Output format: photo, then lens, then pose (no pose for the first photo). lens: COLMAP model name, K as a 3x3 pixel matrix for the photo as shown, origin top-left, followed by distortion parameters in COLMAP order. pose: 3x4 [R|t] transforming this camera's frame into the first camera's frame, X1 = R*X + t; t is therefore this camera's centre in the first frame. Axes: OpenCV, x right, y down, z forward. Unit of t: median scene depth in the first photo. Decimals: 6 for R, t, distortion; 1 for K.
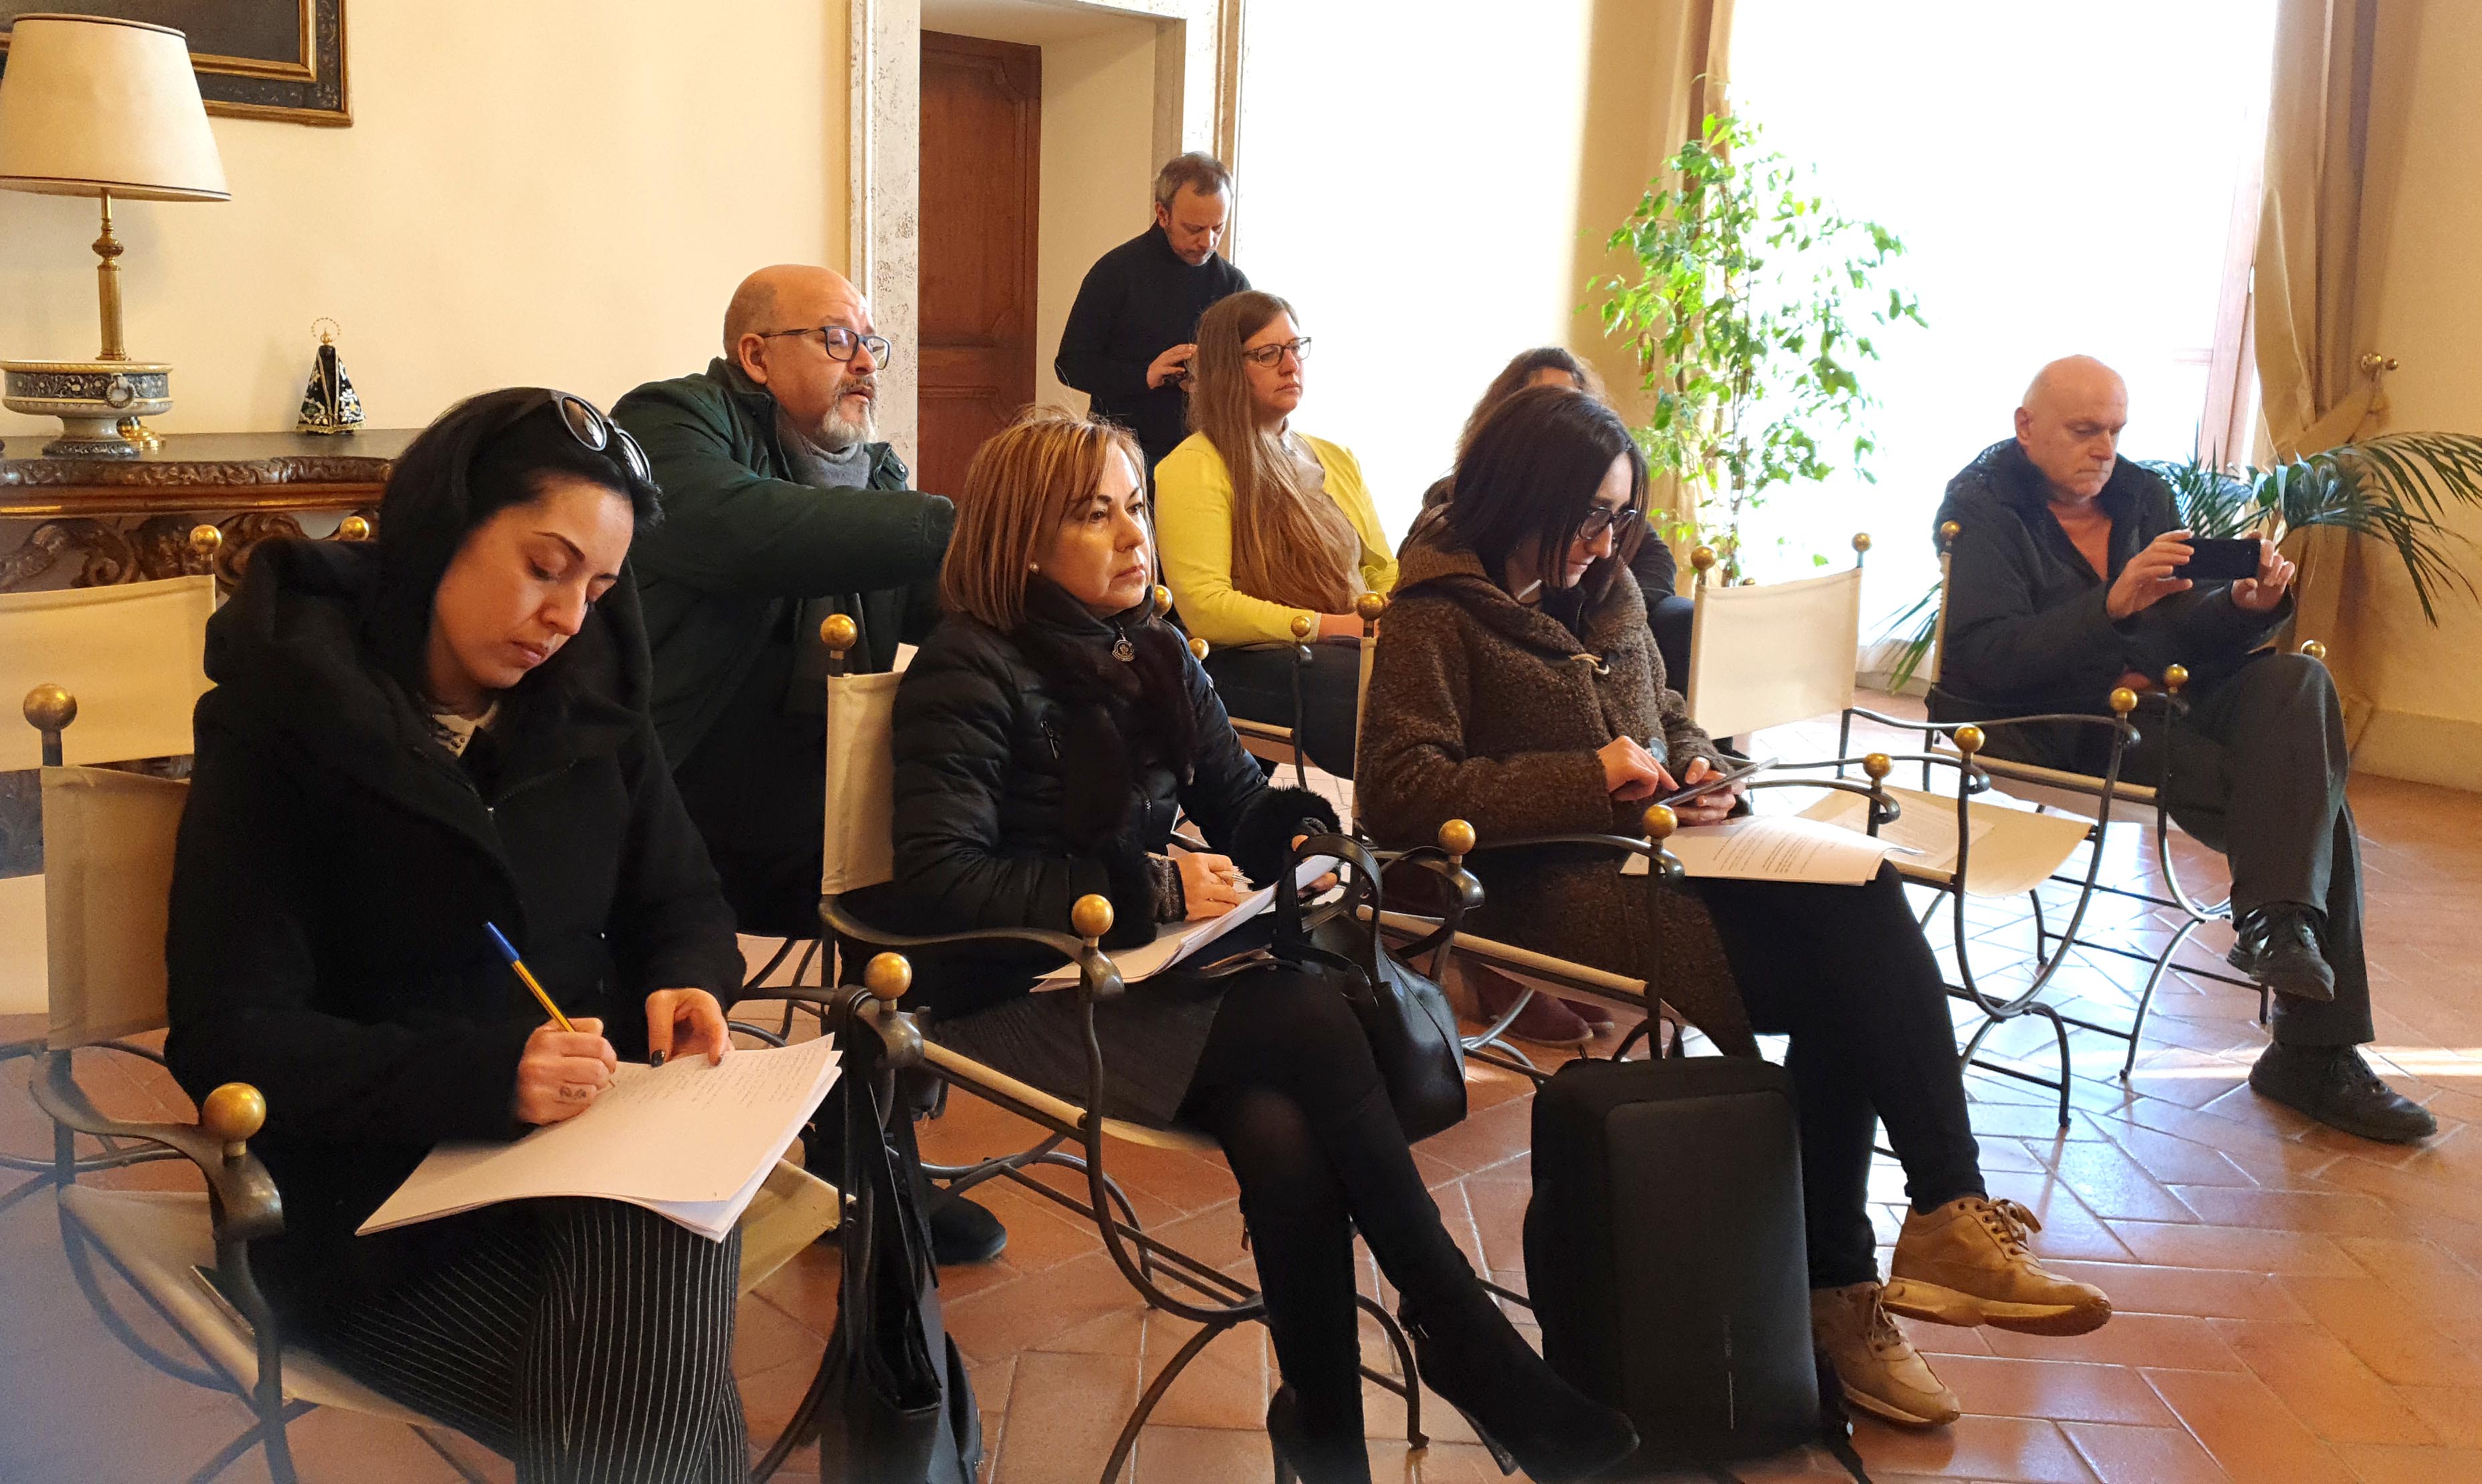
lens RADIAL K [[2156.3, 0, 1241.0], [0, 2156.3, 742.0], [0, 0, 1]] dist [0.133447, -0.197636]
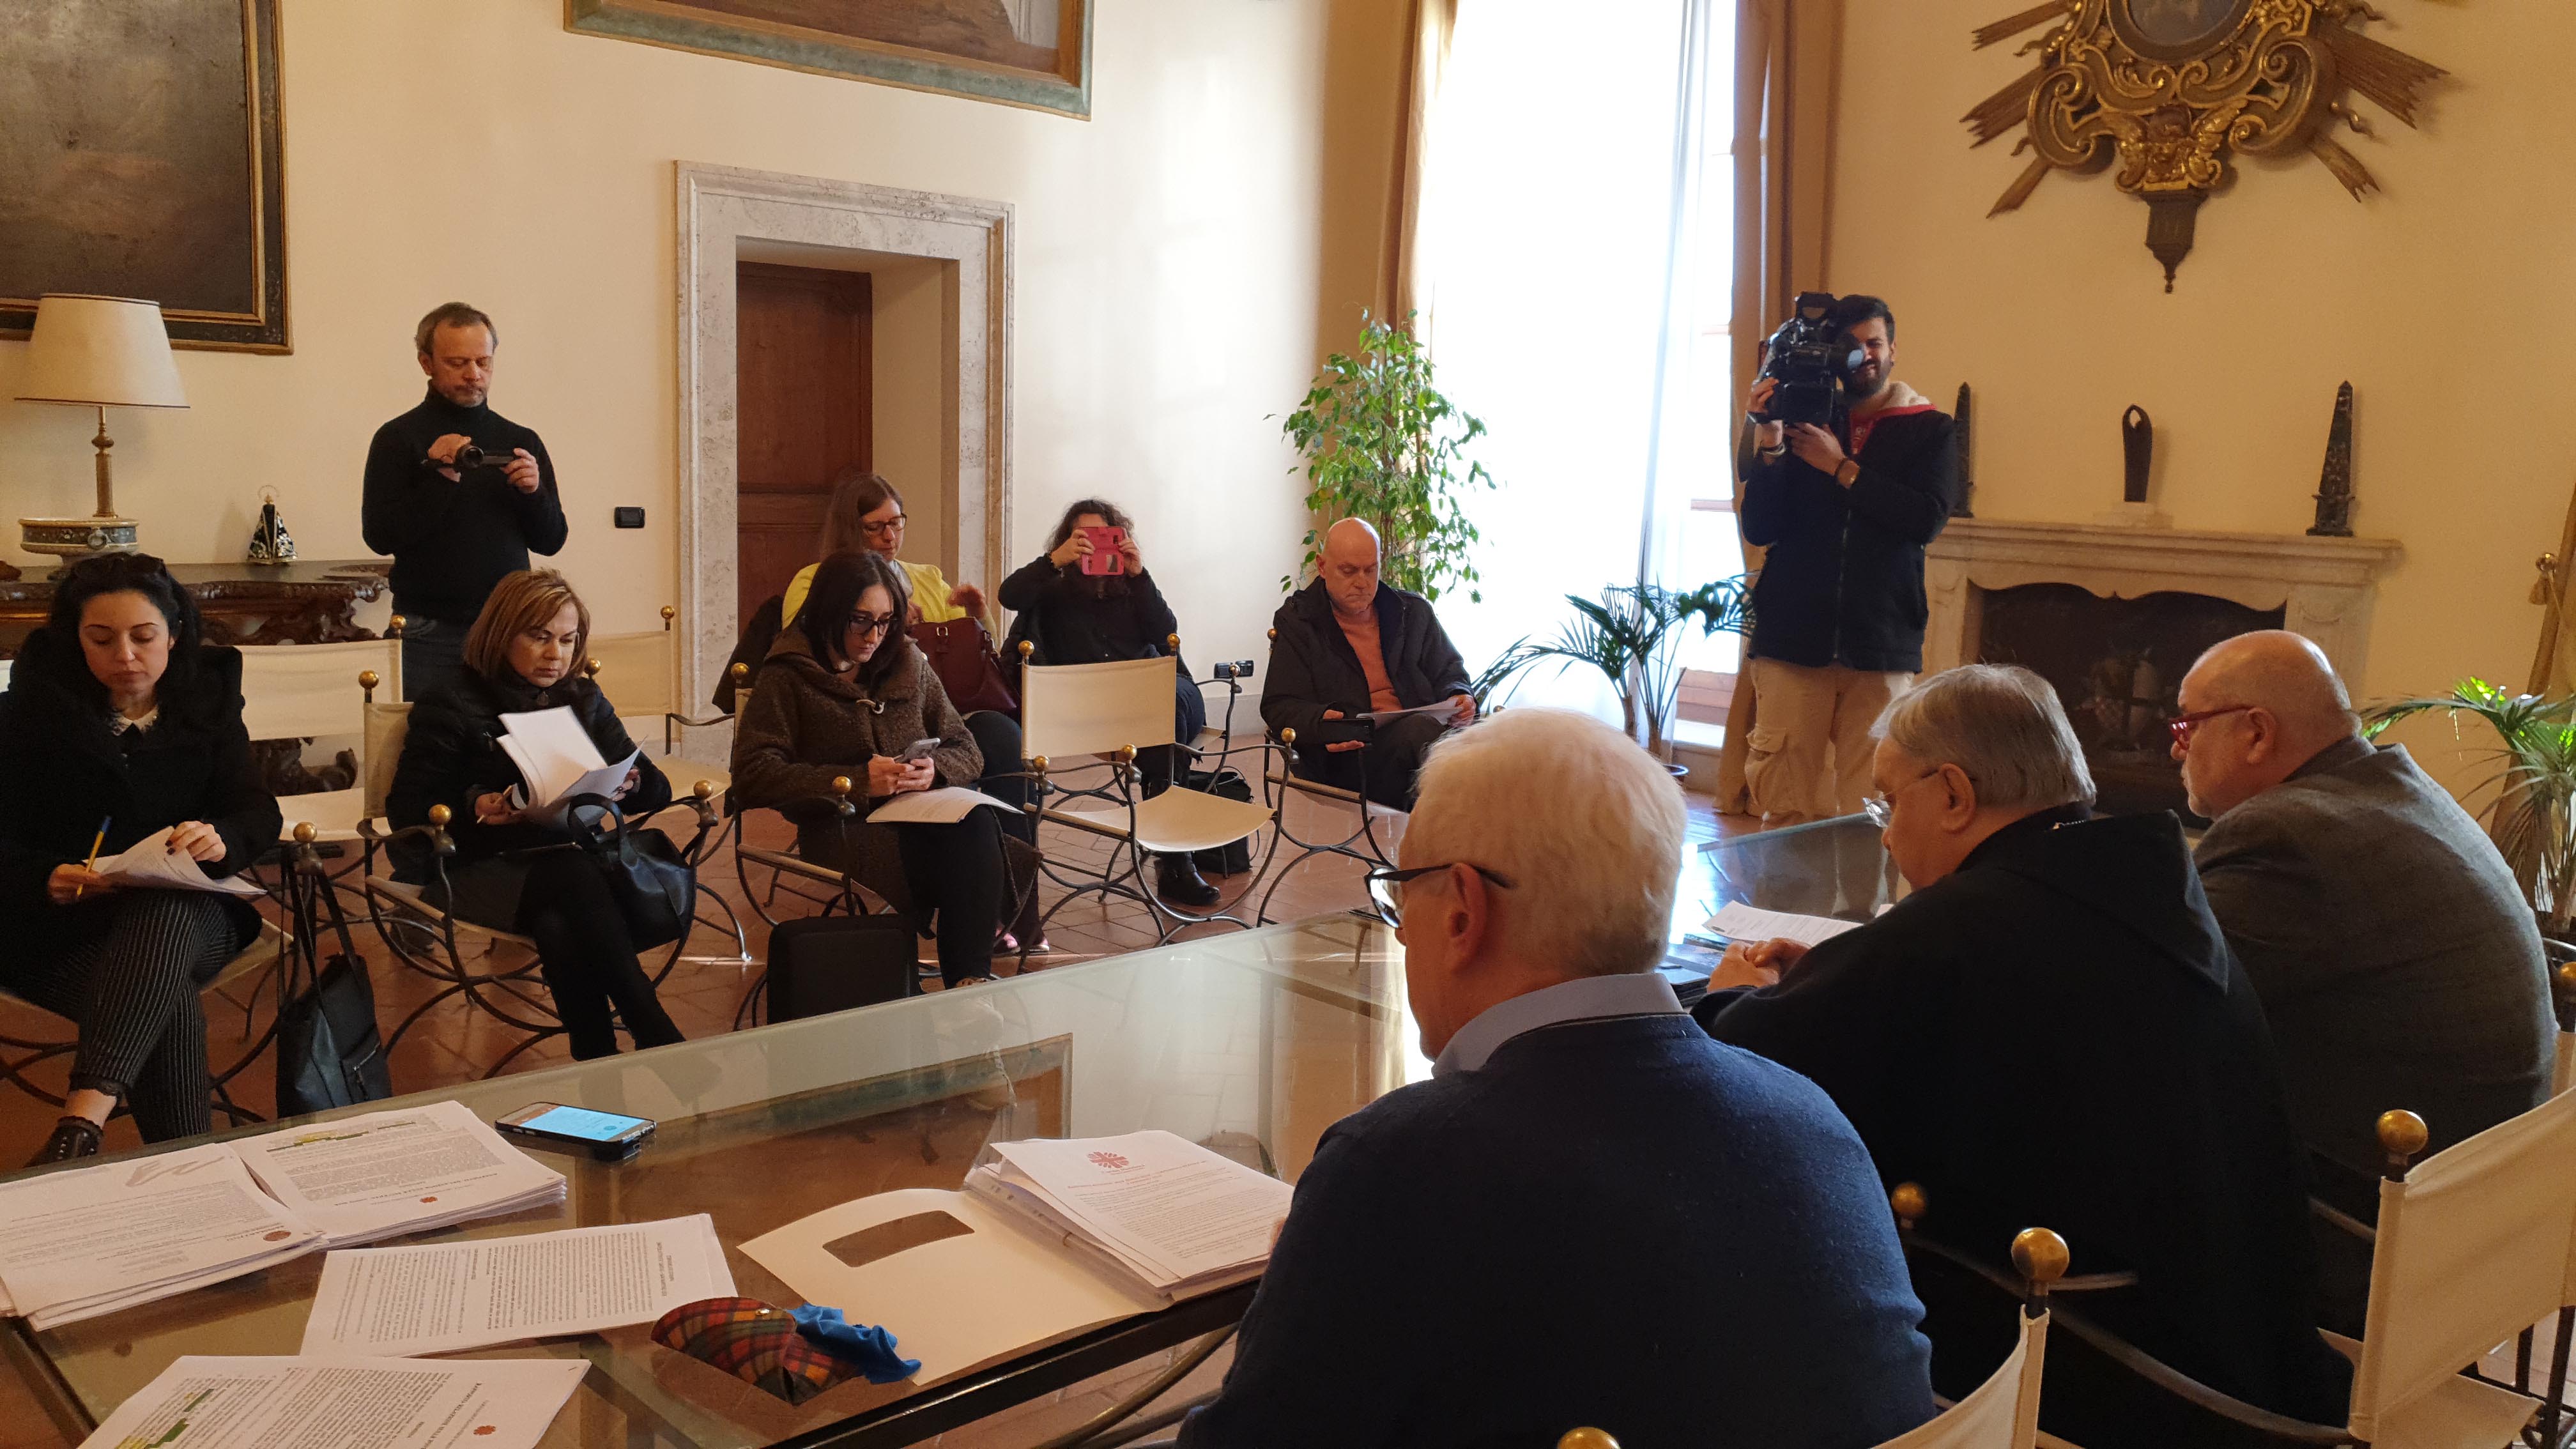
lens RADIAL K [[1974.2, 0, 1288.0], [0, 1974.2, 724.5], [0, 0, 1]] dist [0.003759, 0.000719]
pose [[0.999956, 0.004290, 0.008334, 0.249148], [-0.003806, 0.998348, -0.057325, 0.036113], [-0.008567, 0.057291, 0.998321, -0.297938]]
